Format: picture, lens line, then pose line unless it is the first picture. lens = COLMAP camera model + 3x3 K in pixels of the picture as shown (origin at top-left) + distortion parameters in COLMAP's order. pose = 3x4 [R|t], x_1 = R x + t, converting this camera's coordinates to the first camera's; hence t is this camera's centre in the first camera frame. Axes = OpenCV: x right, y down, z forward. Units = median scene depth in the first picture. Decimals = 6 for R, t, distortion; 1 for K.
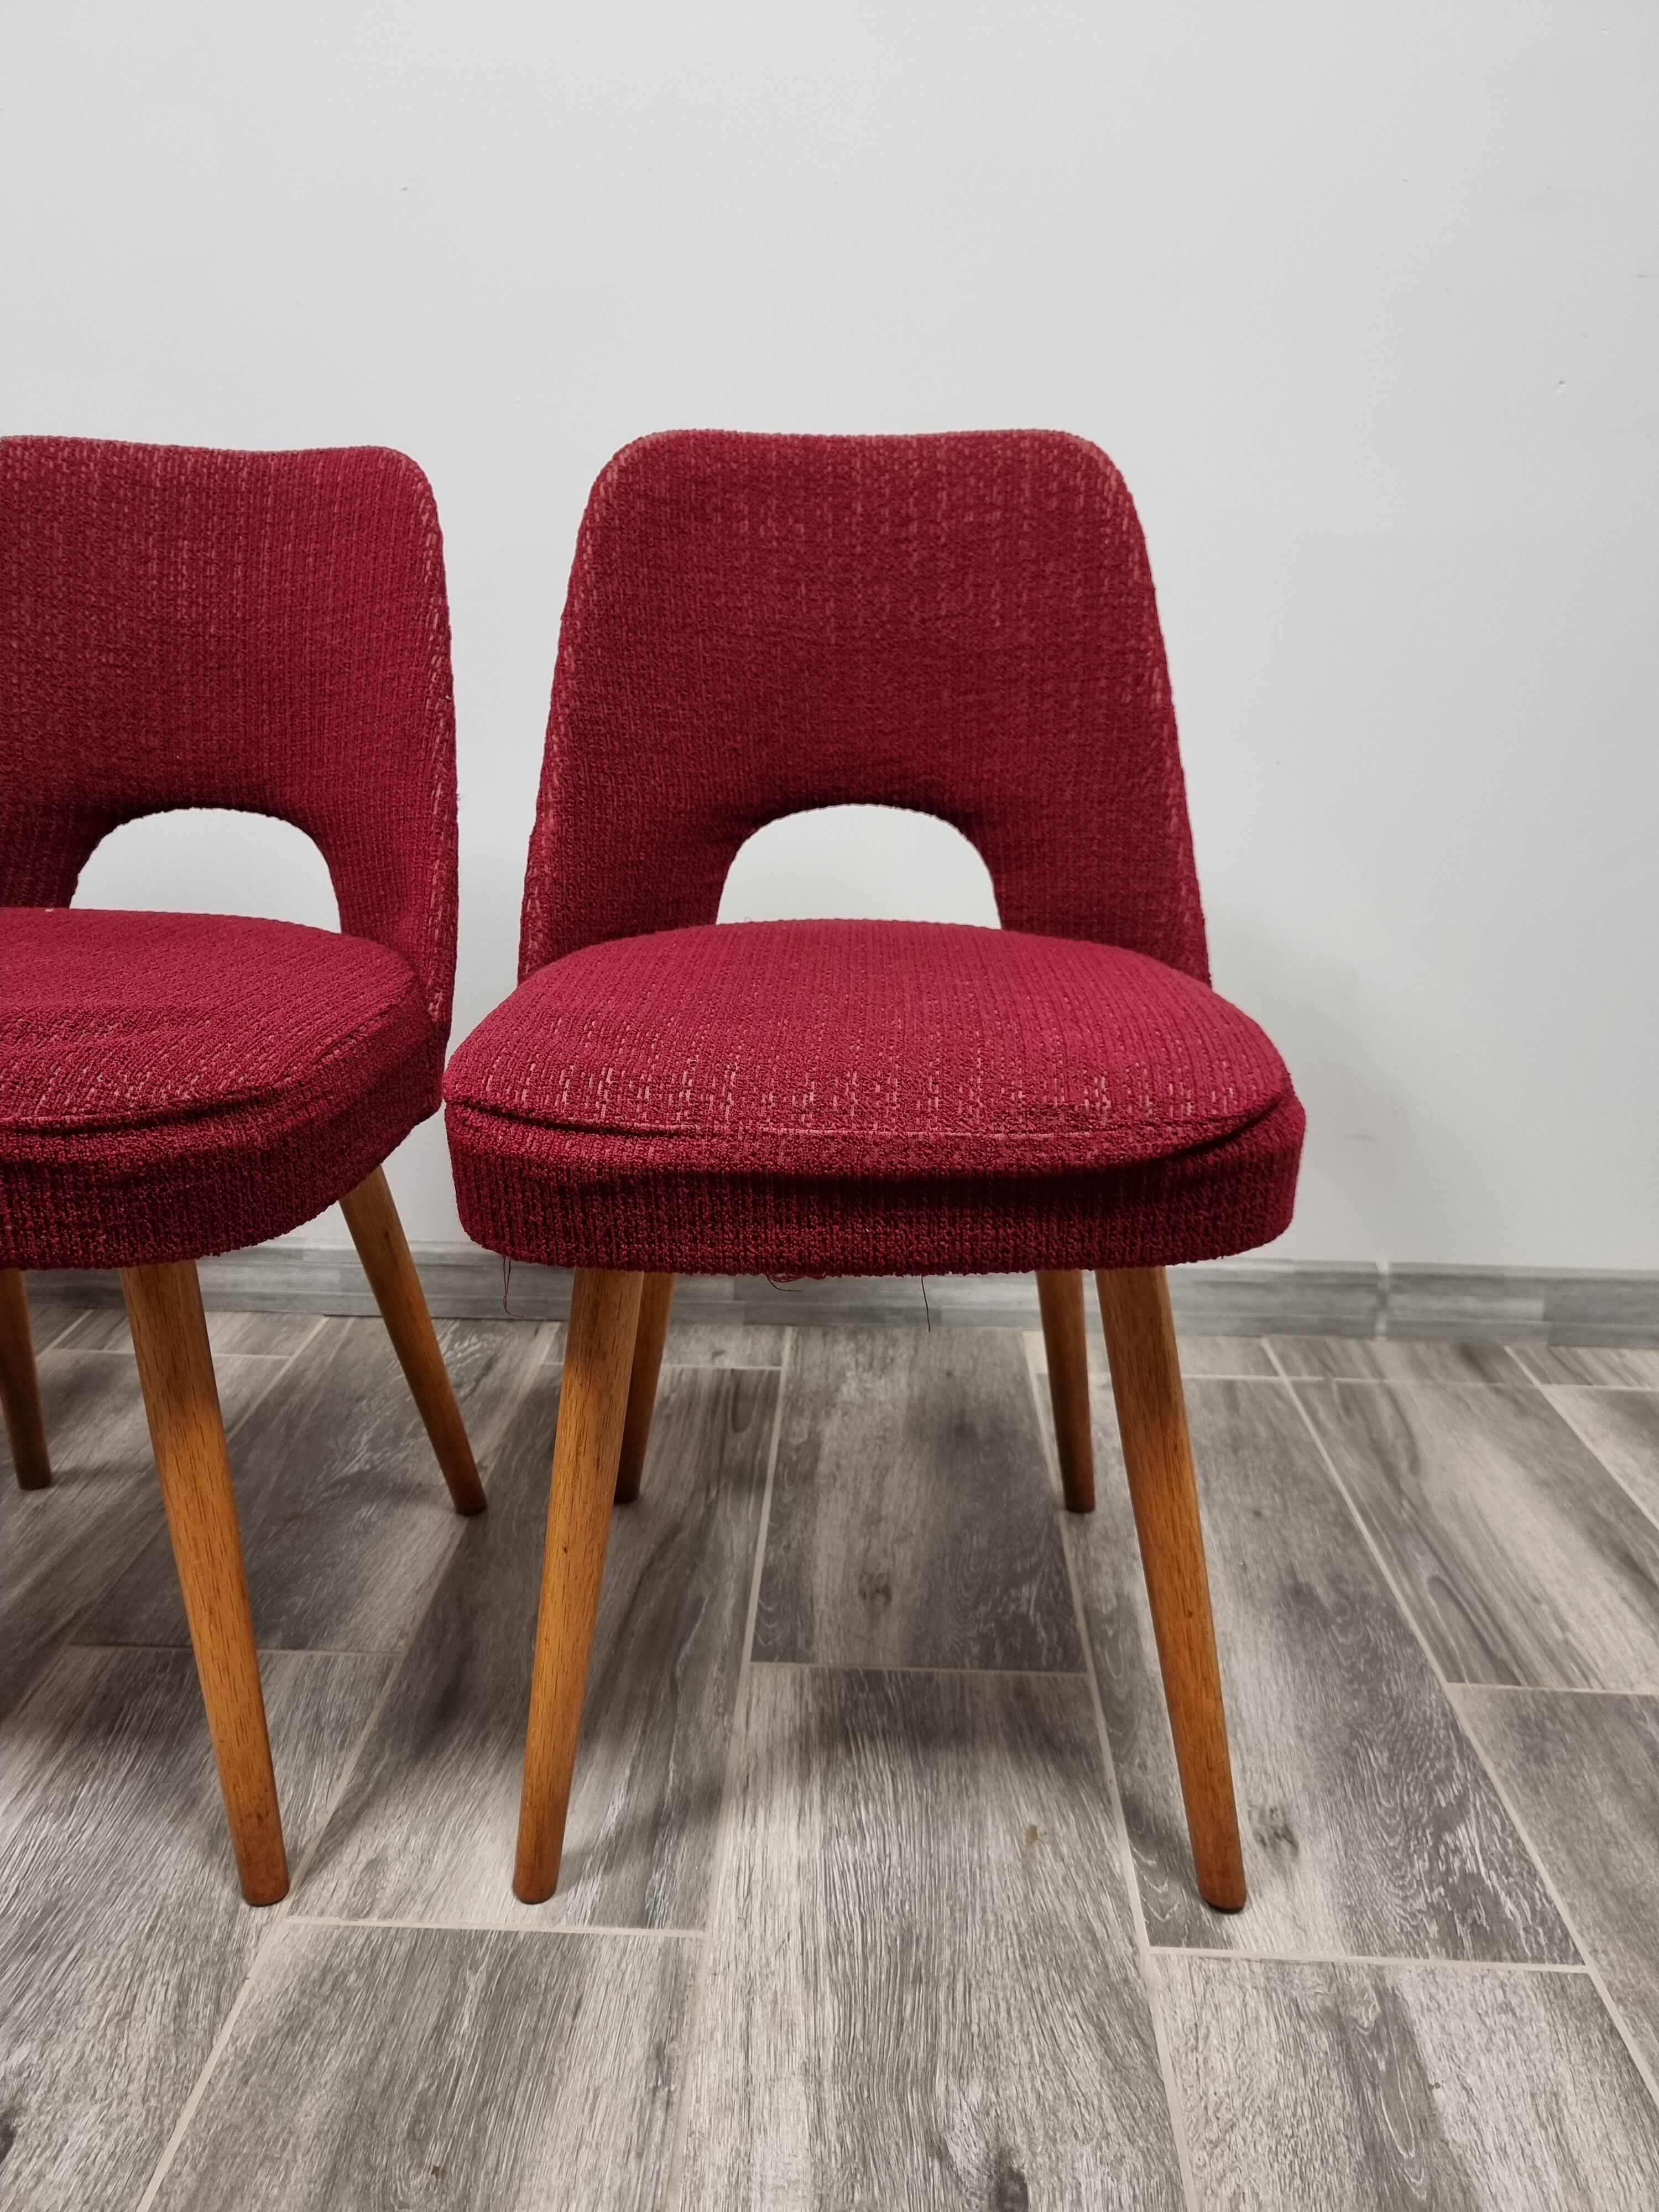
lens RADIAL K [[1566.5, 0, 835.5], [0, 1566.5, 1111.0], [0, 0, 1]] dist [0.068385, -0.060029]
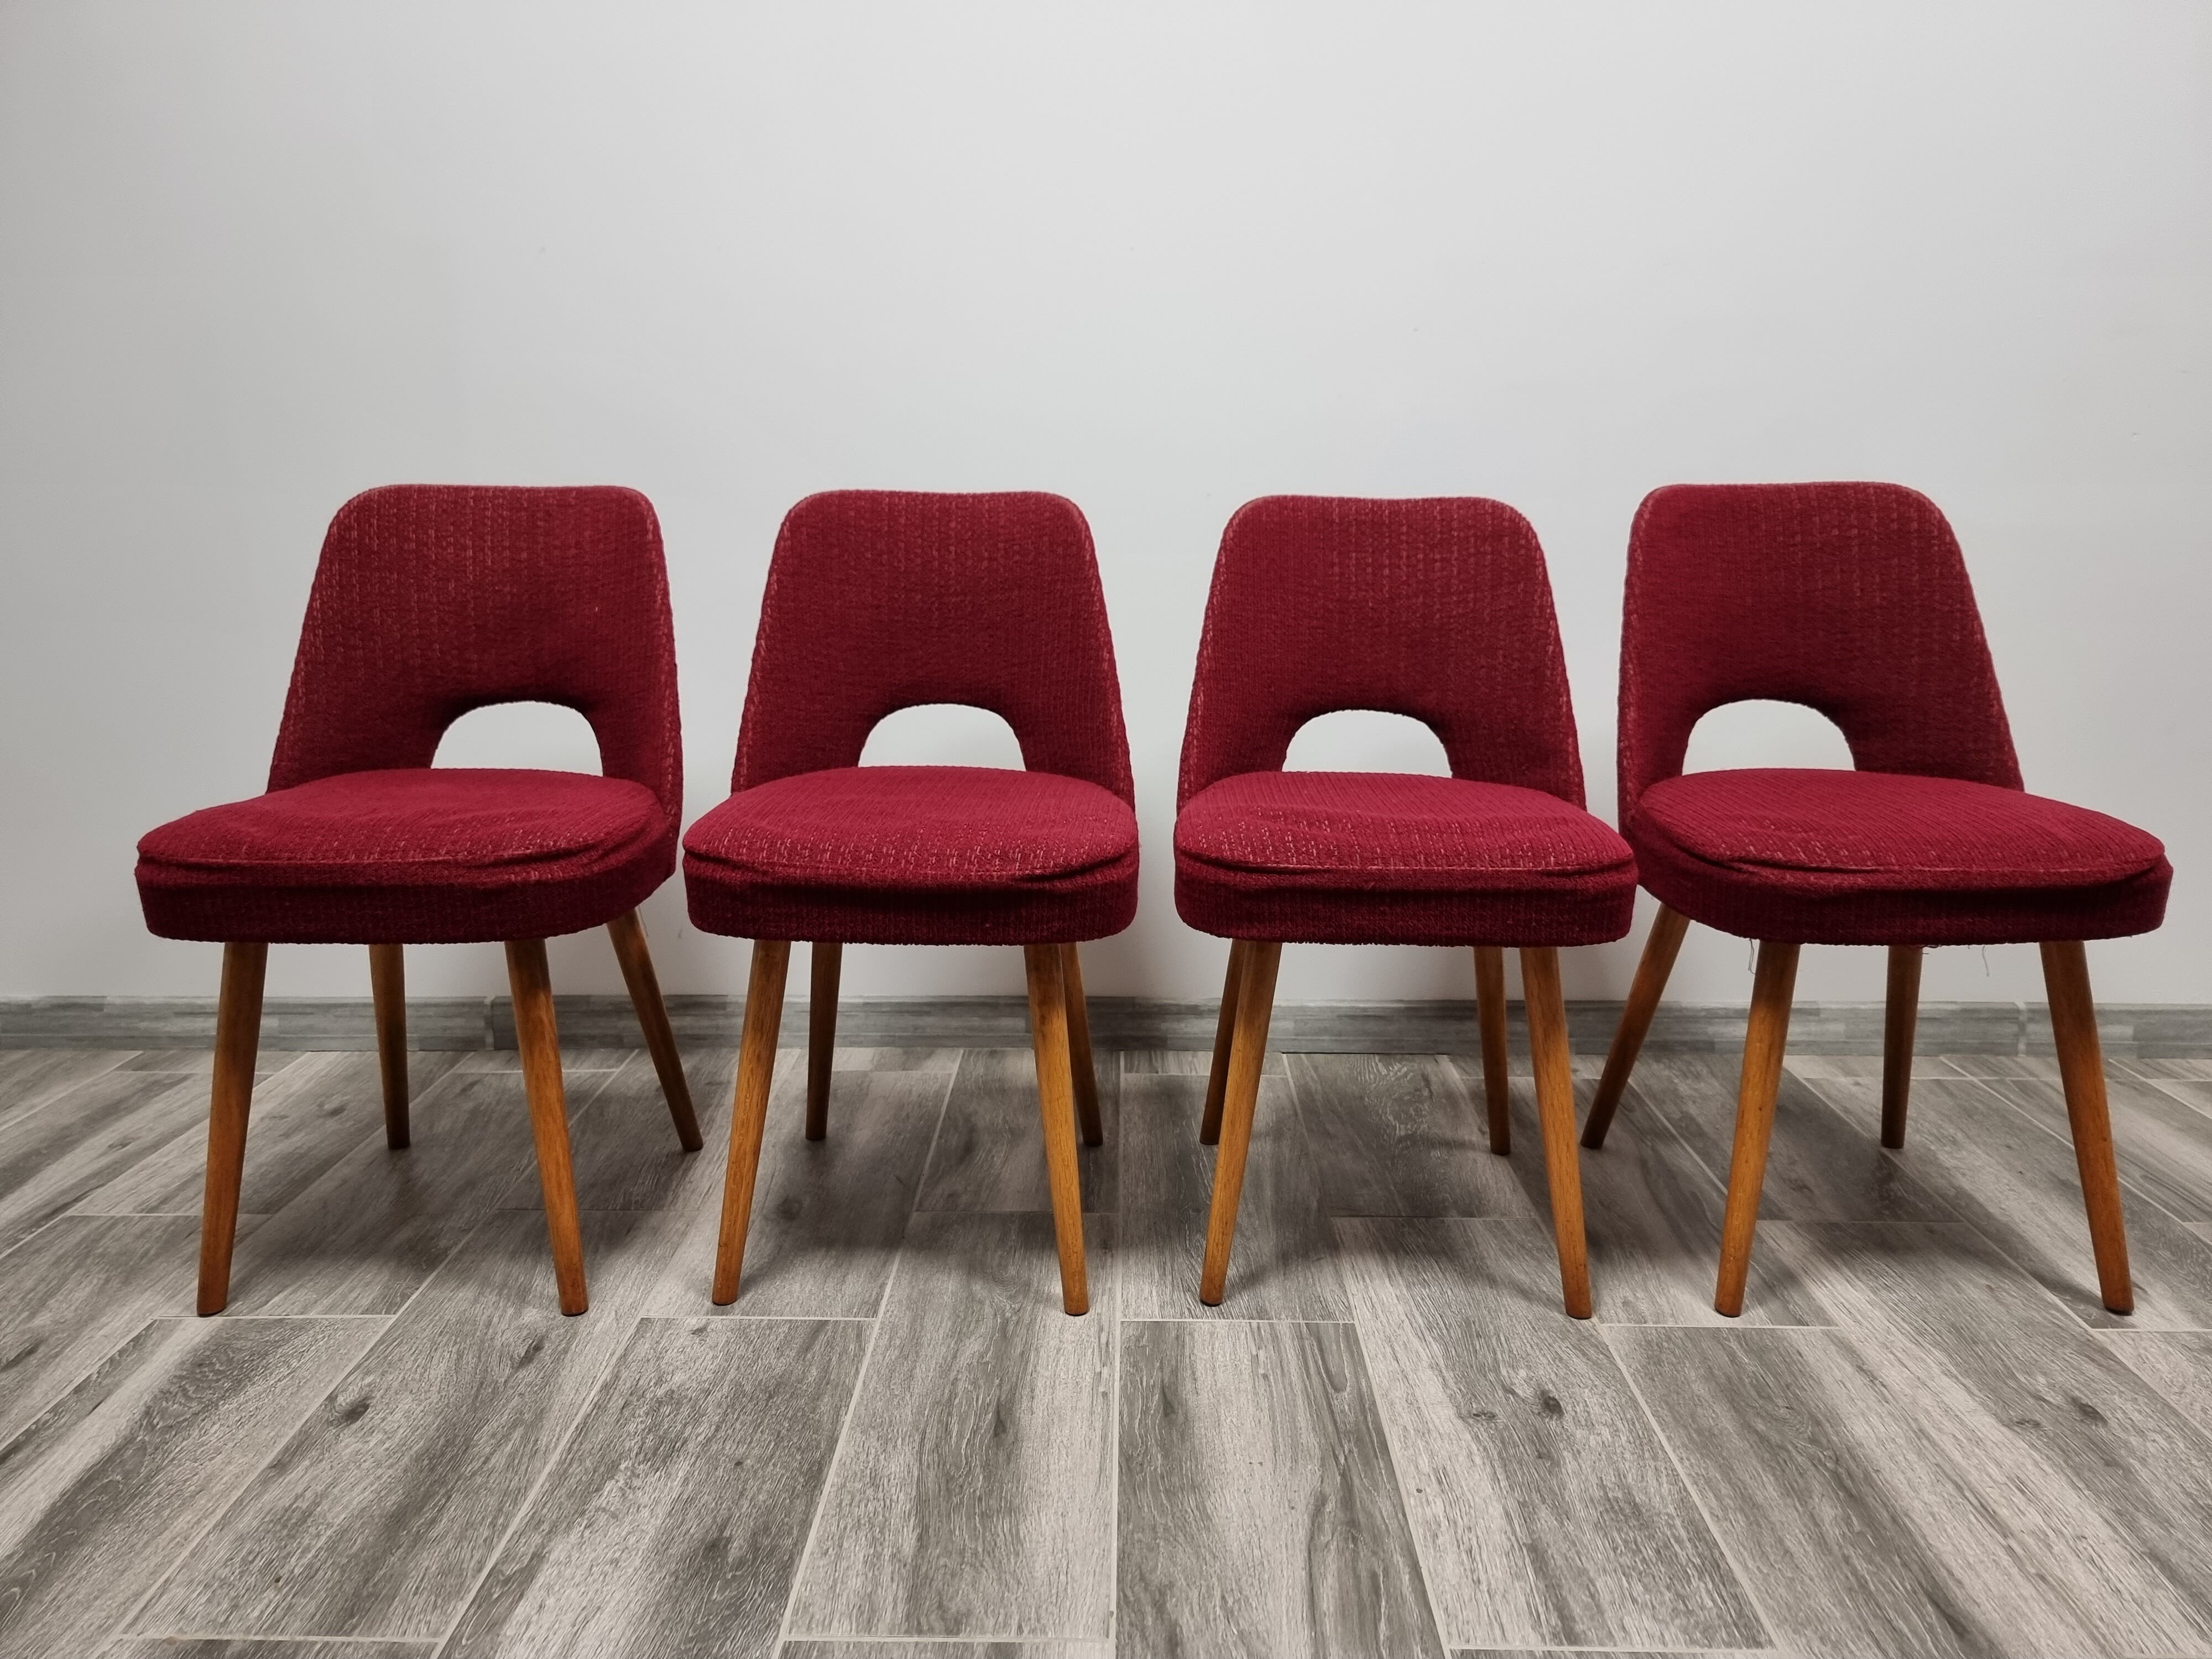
lens RADIAL K [[1566.5, 0, 1117.1], [0, 1566.5, 842.8], [0, 0, 1]] dist [0.068385, -0.060029]
pose [[0.999543, -0.015962, 0.025679, -0.736263], [0.018231, 0.995713, -0.090686, 0.095080], [-0.024121, 0.091112, 0.995548, -0.642487]]
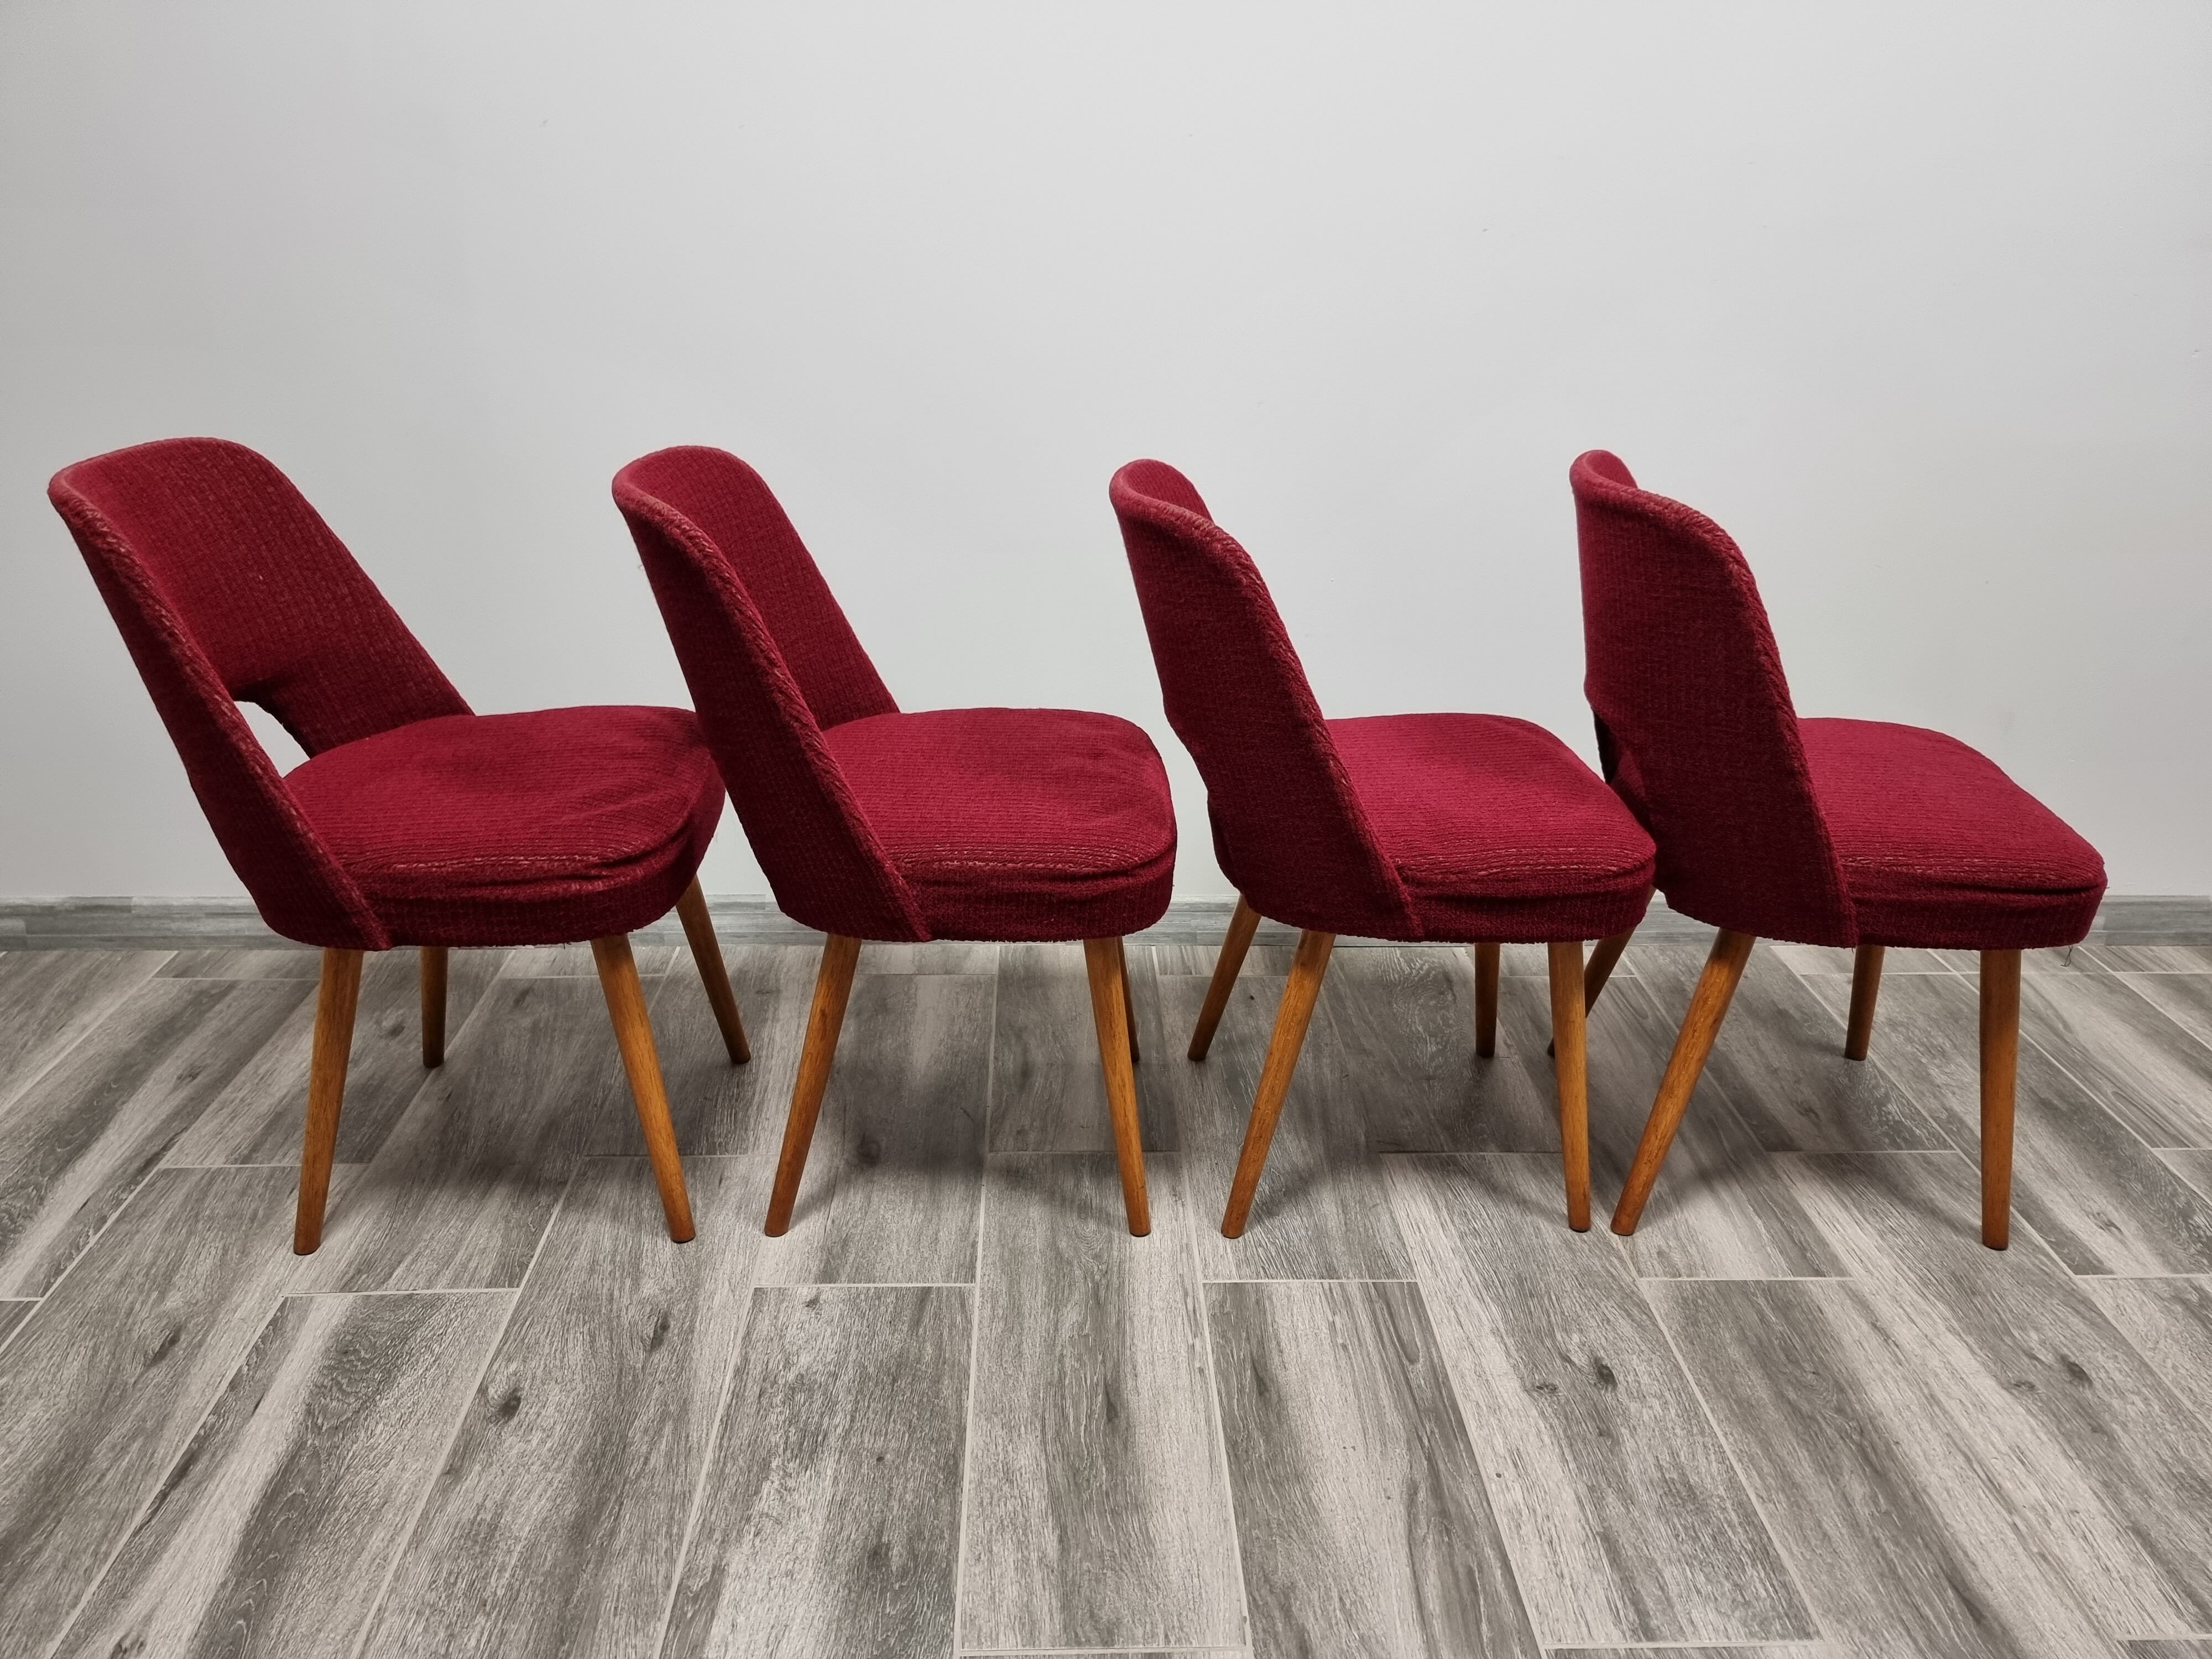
lens RADIAL K [[1566.5, 0, 1108.9], [0, 1566.5, 842.3], [0, 0, 1]] dist [0.068385, -0.060029]
pose [[0.996990, -0.024024, 0.073721, -0.896117], [0.015447, 0.993271, 0.114780, -0.206013], [-0.075982, -0.113296, 0.990652, -0.649995]]
